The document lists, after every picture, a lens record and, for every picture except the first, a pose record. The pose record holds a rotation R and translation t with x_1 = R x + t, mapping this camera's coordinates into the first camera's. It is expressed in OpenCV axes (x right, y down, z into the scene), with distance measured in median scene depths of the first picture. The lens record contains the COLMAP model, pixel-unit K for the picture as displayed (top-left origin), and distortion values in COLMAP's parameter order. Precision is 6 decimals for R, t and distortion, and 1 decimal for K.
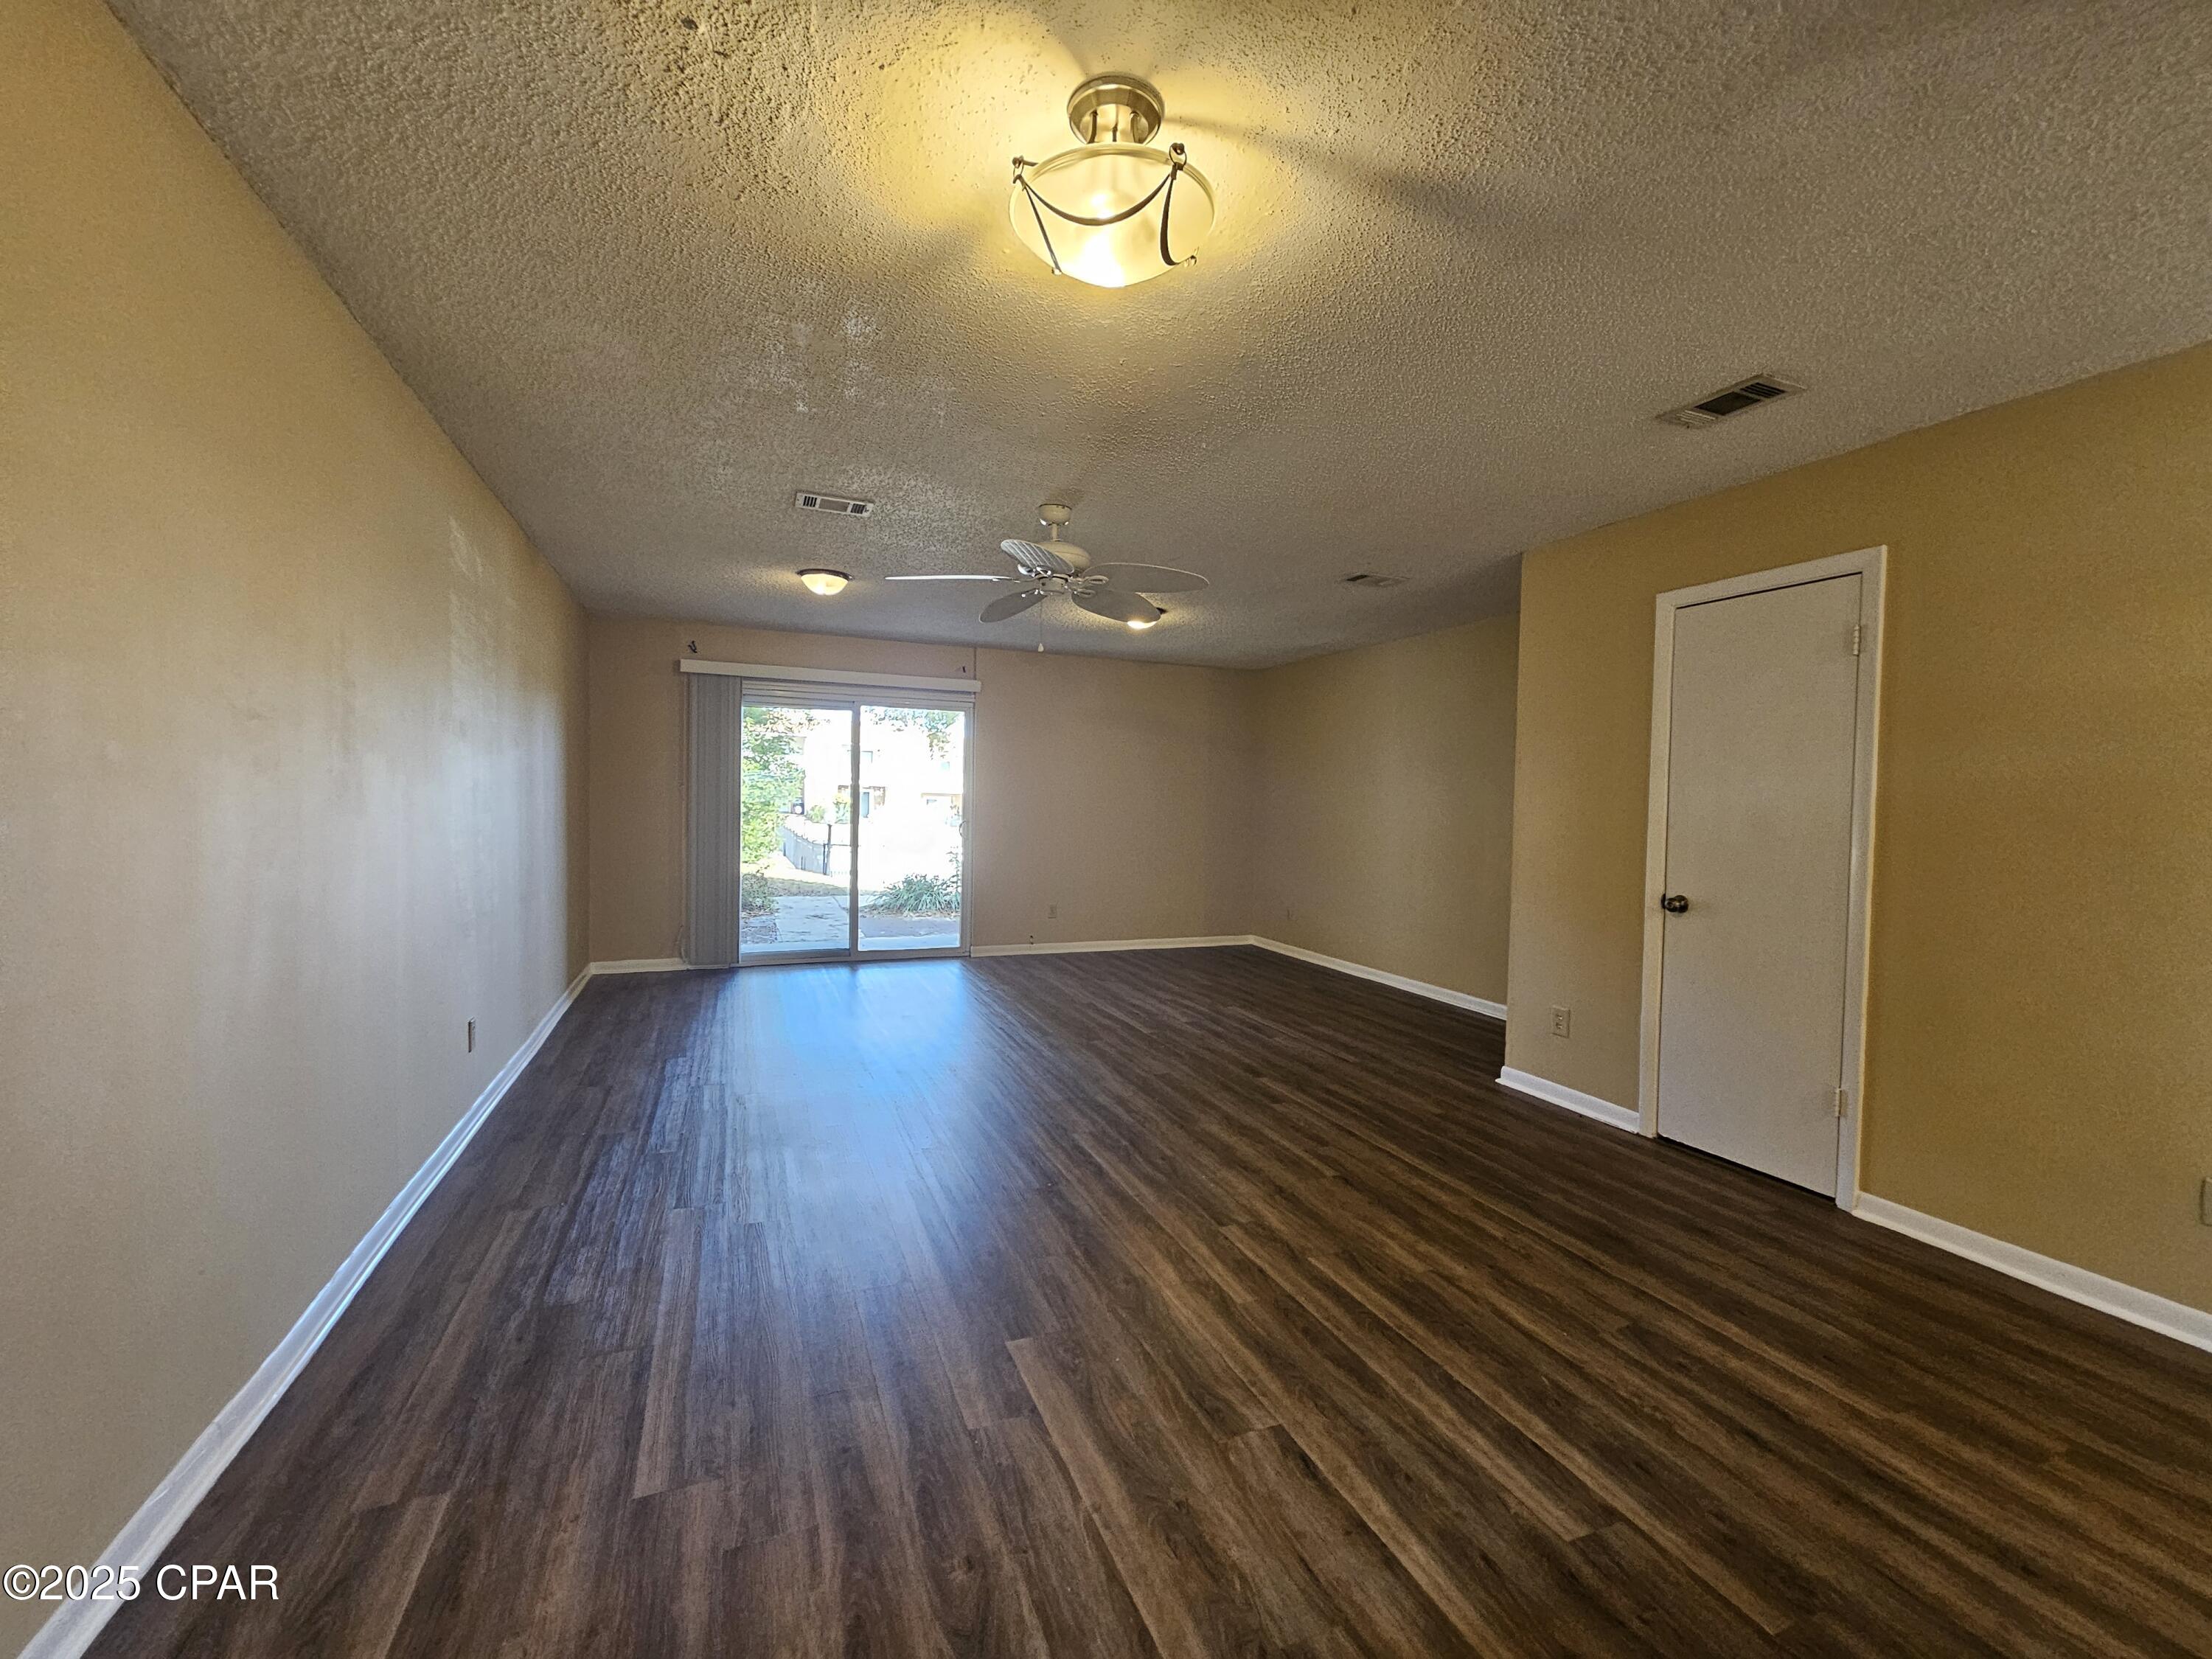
lens RADIAL K [[916.3, 0, 1112.7], [0, 916.3, 822.2], [0, 0, 1]] dist [0.001458, -0.000074]
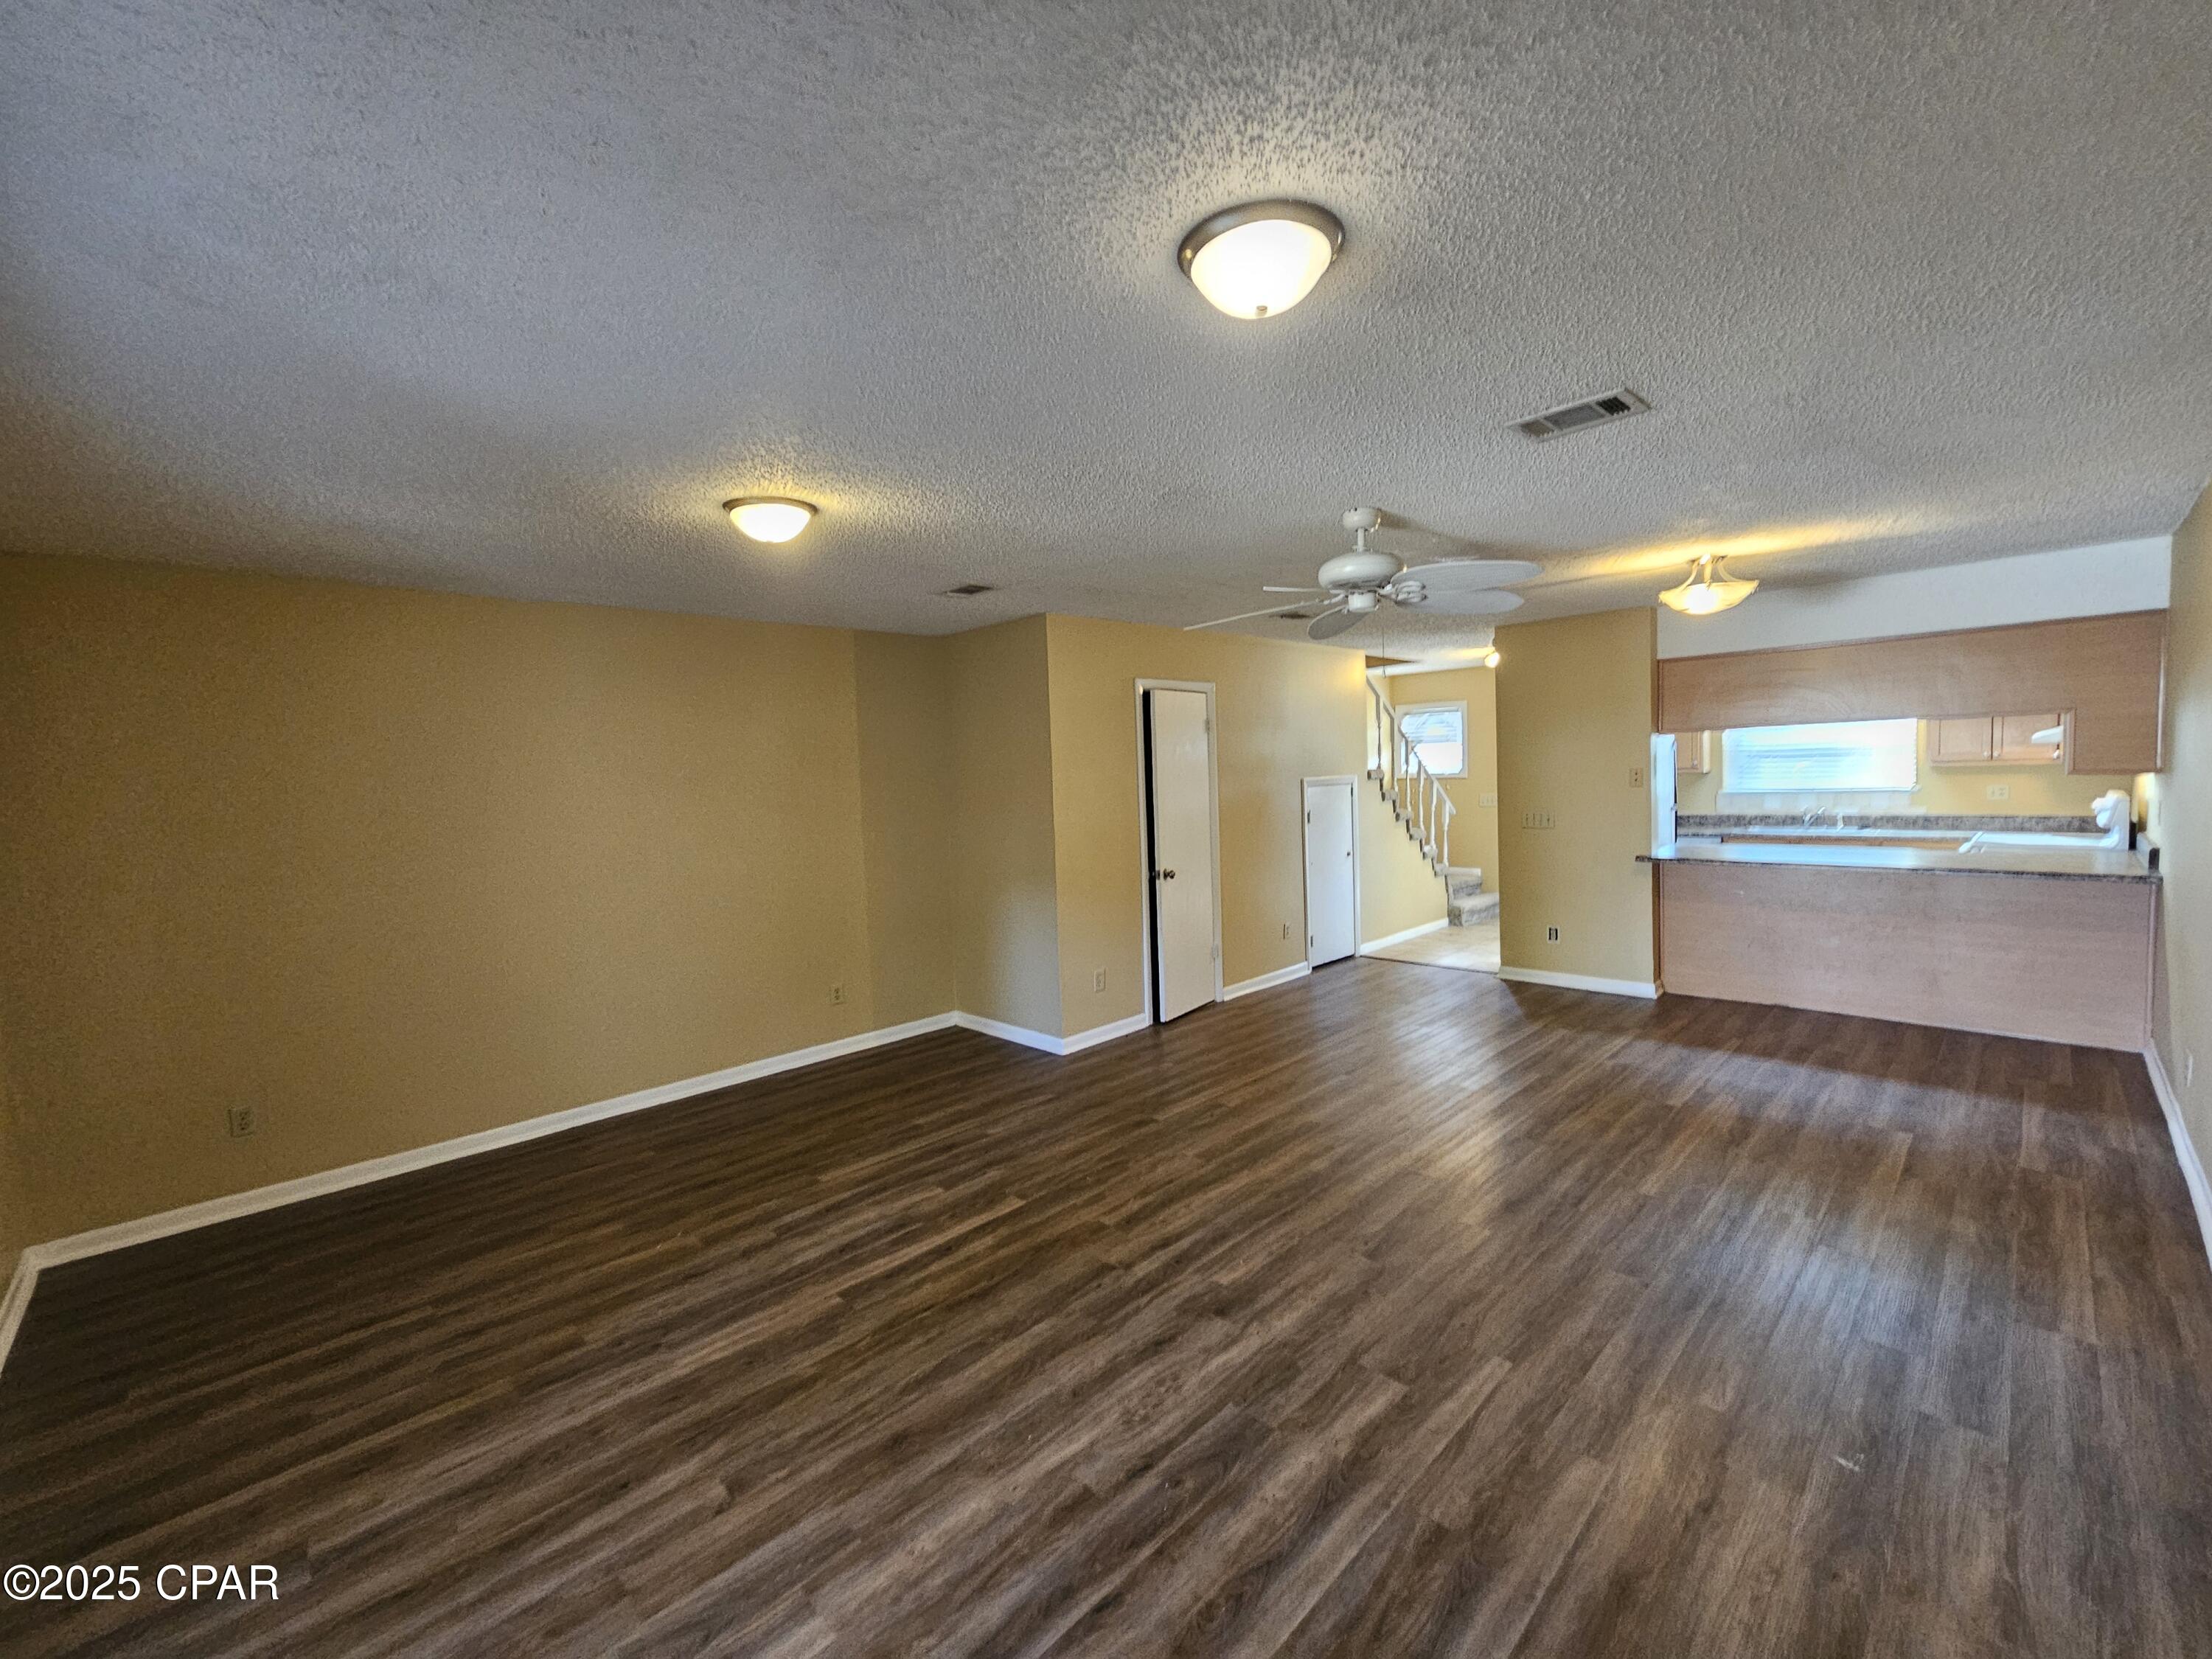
lens RADIAL K [[916.3, 0, 1099.6], [0, 916.3, 831.8], [0, 0, 1]] dist [0.001458, -0.000074]
pose [[-0.372776, -0.072247, 0.925104, -1.150440], [0.053362, 0.993645, 0.099103, -0.205009], [-0.926386, 0.086309, -0.366552, 2.298955]]
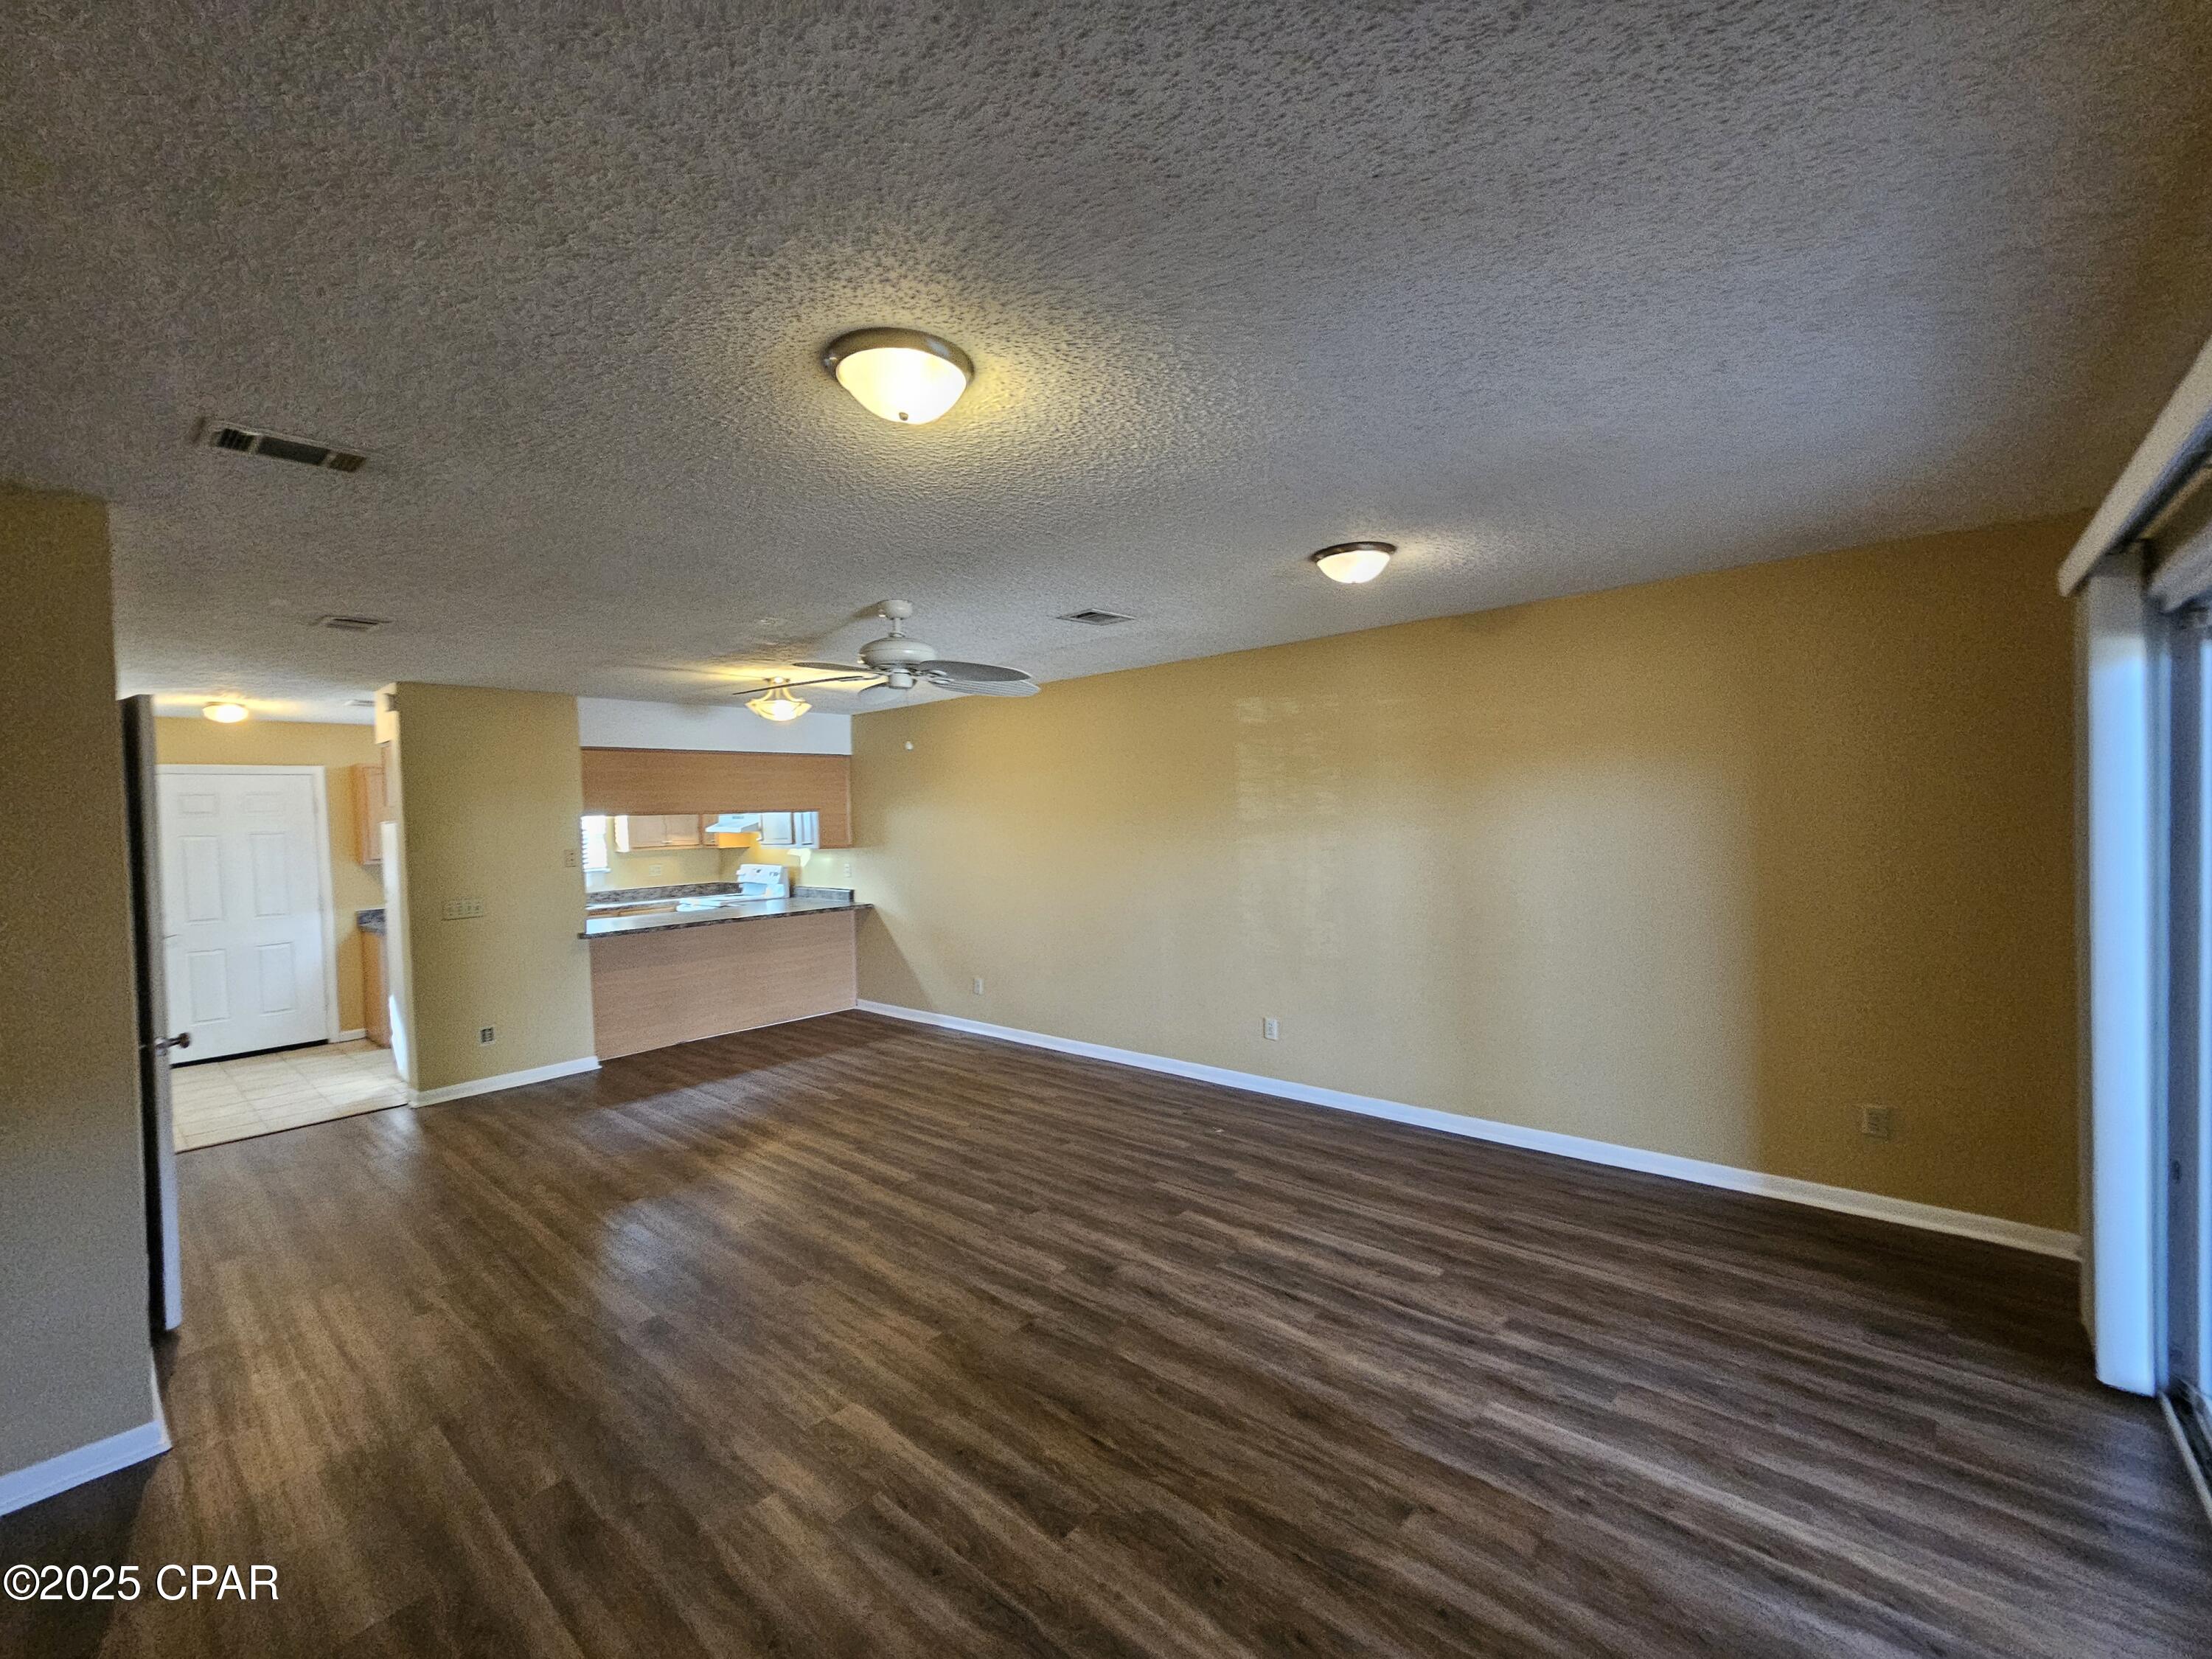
lens RADIAL K [[916.3, 0, 1124.3], [0, 916.3, 845.0], [0, 0, 1]] dist [0.001458, -0.000074]
pose [[-0.896120, 0.021791, -0.443276, 0.231127], [0.000611, 0.998853, 0.047868, -0.187706], [0.443811, 0.042625, -0.895106, 2.933283]]
